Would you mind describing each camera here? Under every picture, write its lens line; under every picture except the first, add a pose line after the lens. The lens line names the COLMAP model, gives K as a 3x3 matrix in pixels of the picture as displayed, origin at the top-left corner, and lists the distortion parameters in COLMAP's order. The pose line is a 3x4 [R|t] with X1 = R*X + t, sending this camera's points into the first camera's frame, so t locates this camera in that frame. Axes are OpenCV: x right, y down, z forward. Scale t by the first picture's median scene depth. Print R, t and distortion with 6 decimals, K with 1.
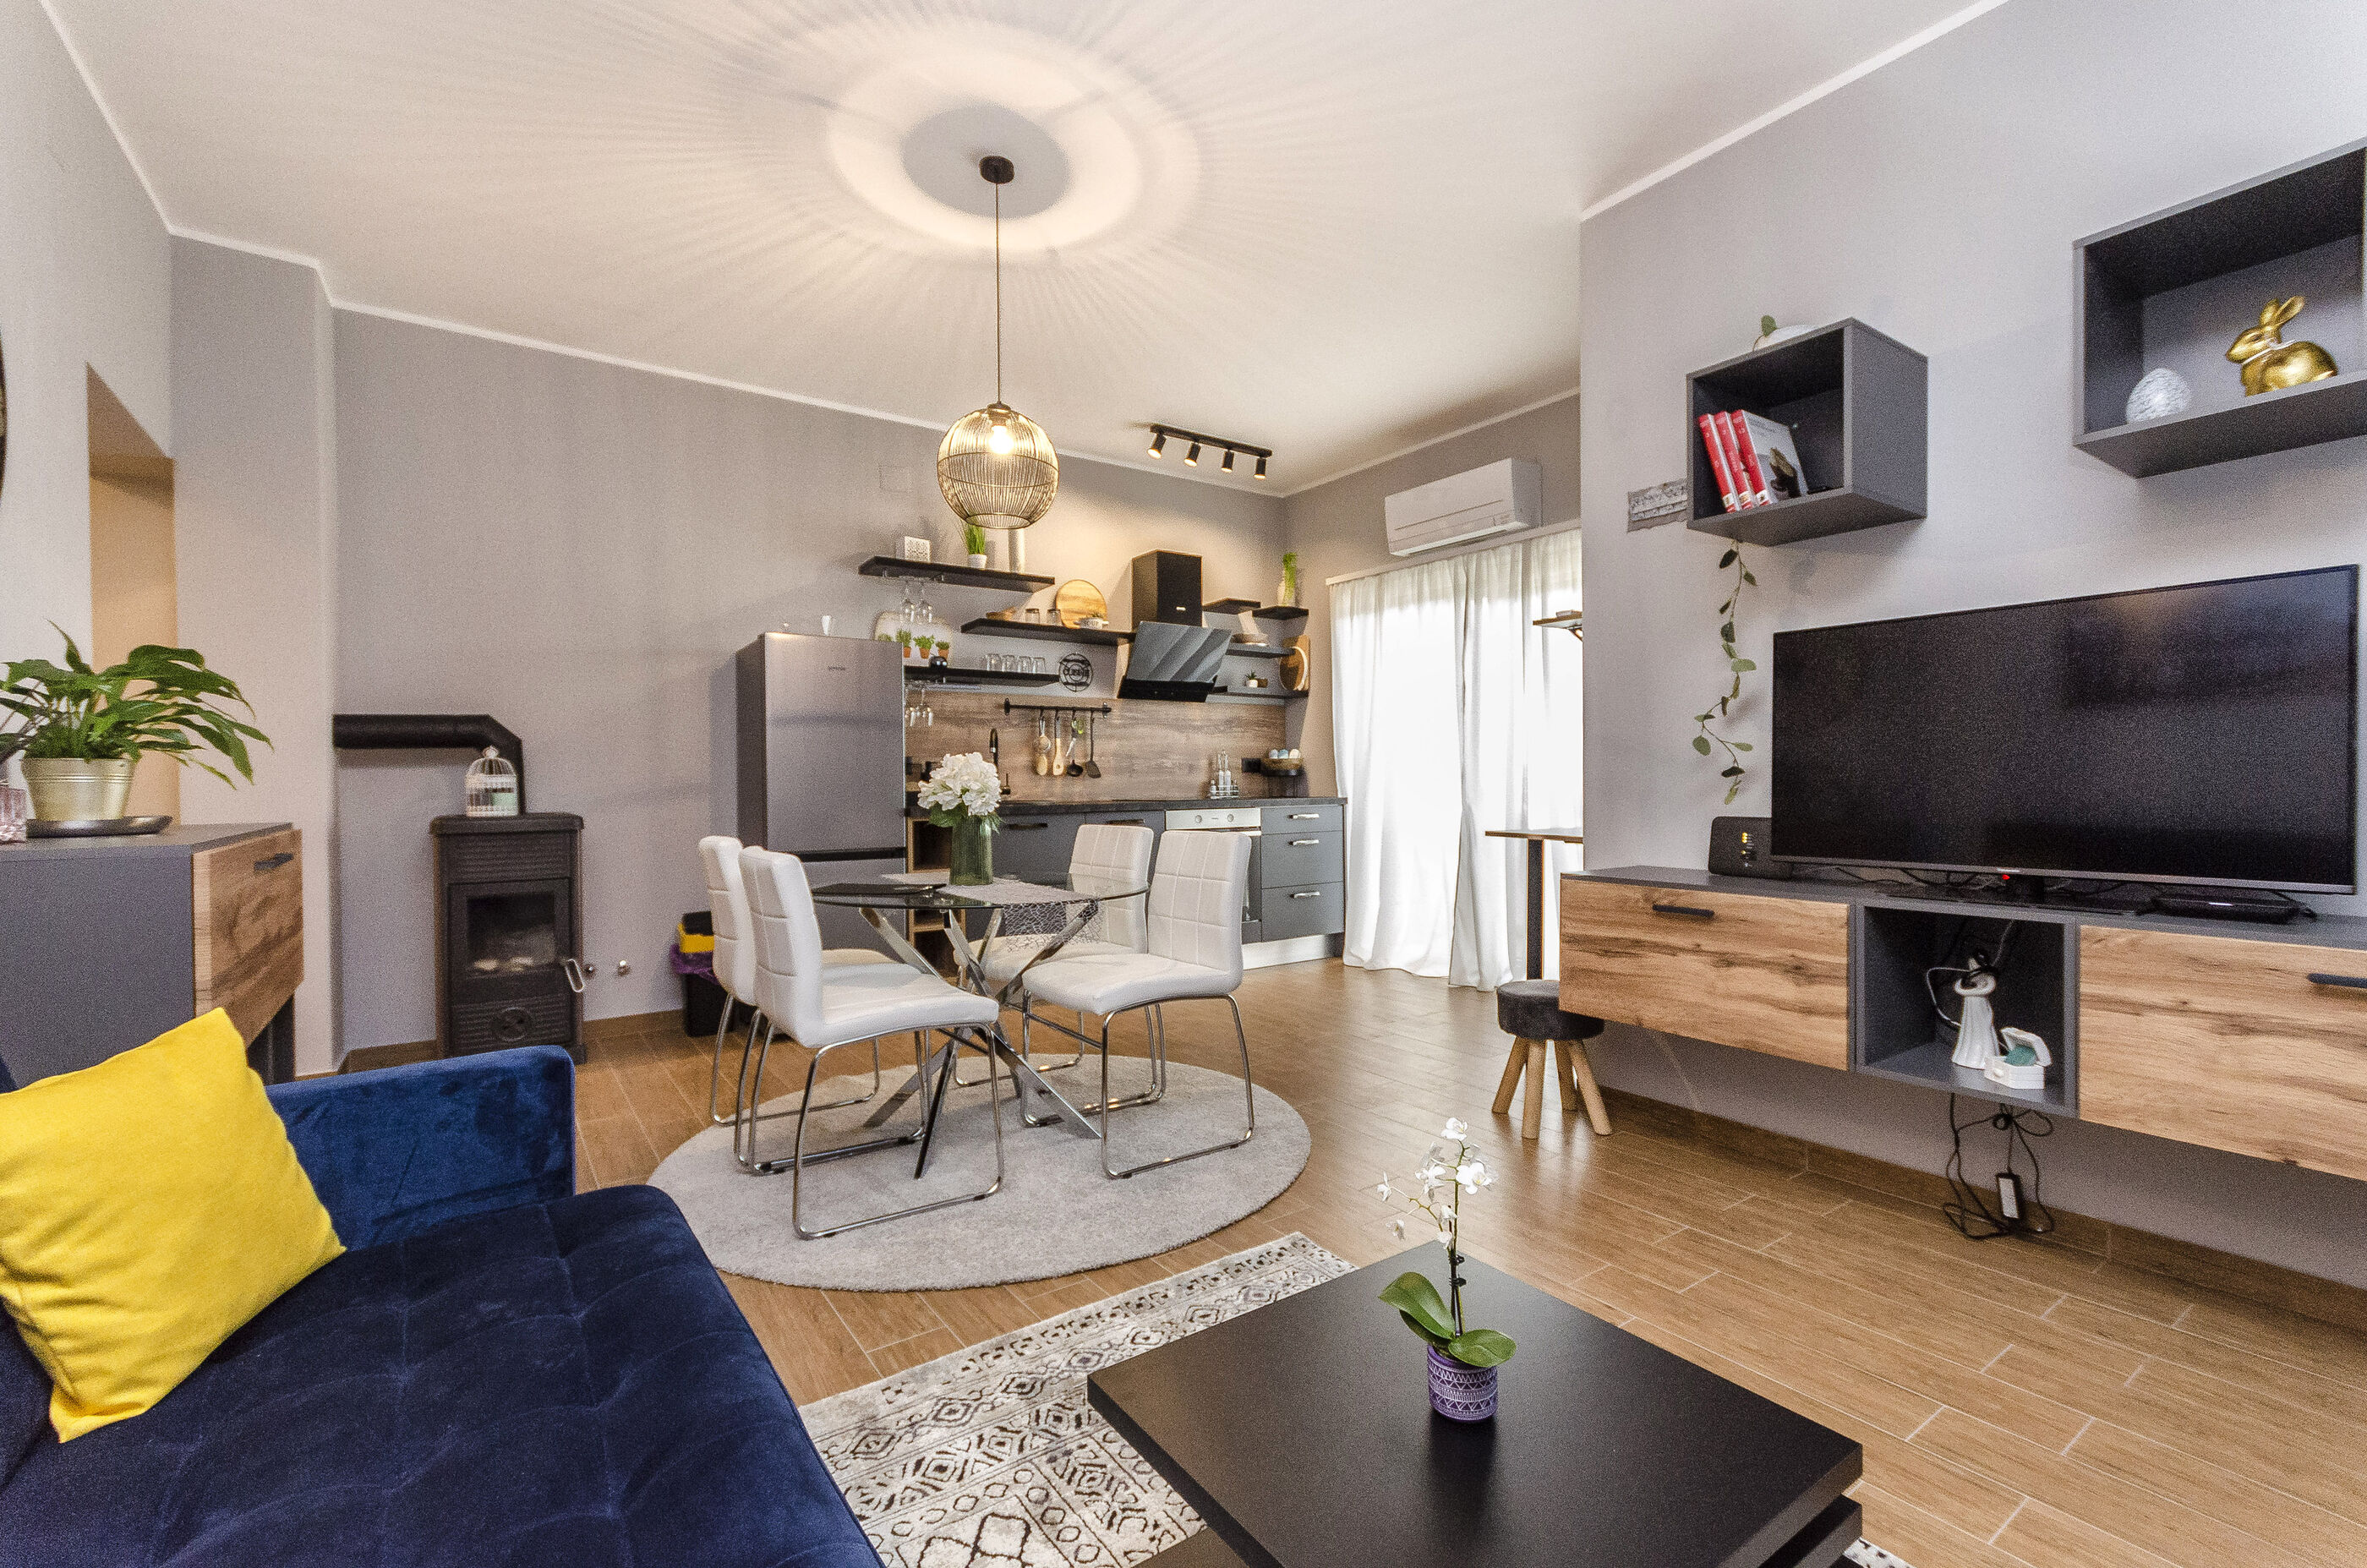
lens RADIAL K [[1044.8, 0, 1183.5], [0, 1044.8, 784.0], [0, 0, 1]] dist [0.000564, -0.000021]
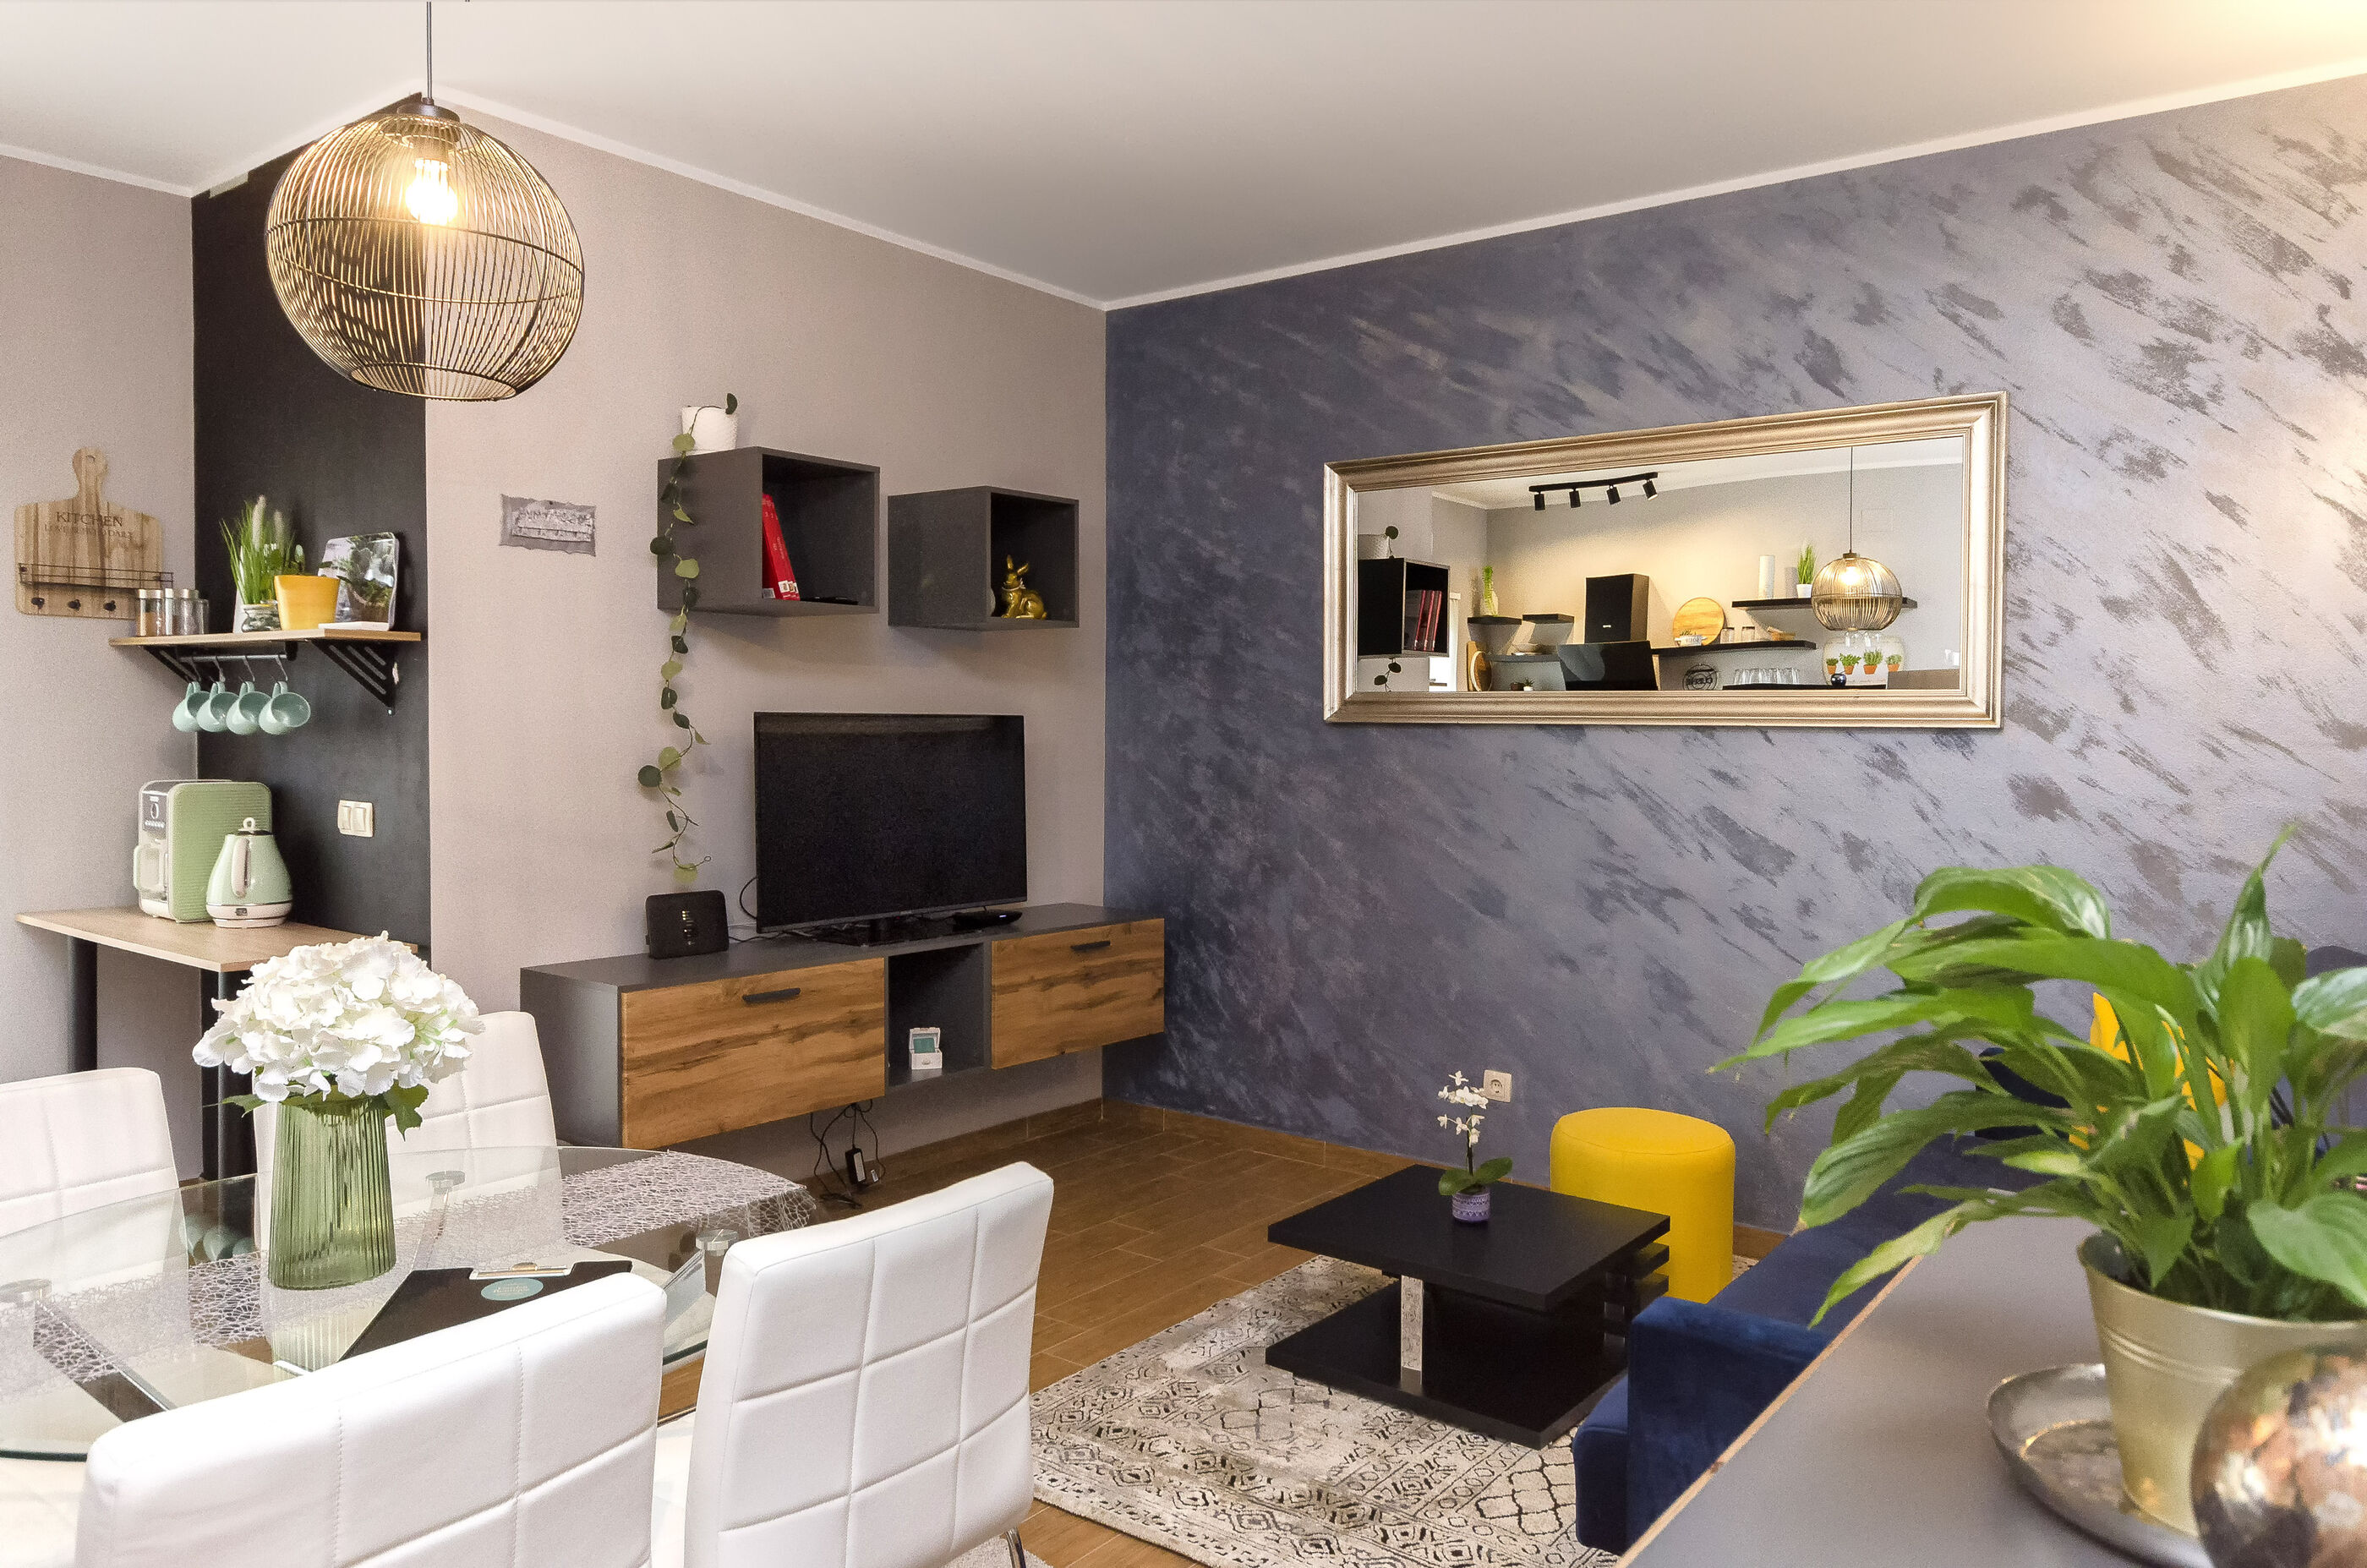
lens RADIAL K [[1602.3, 0, 1183.5], [0, 1602.3, 784.0], [0, 0, 1]] dist [0.001233, 0.001301]
pose [[-0.286847, -0.036158, 0.957294, -1.123362], [0.000292, 0.999284, 0.037832, -0.140603], [-0.957976, 0.011132, -0.286631, 1.115096]]
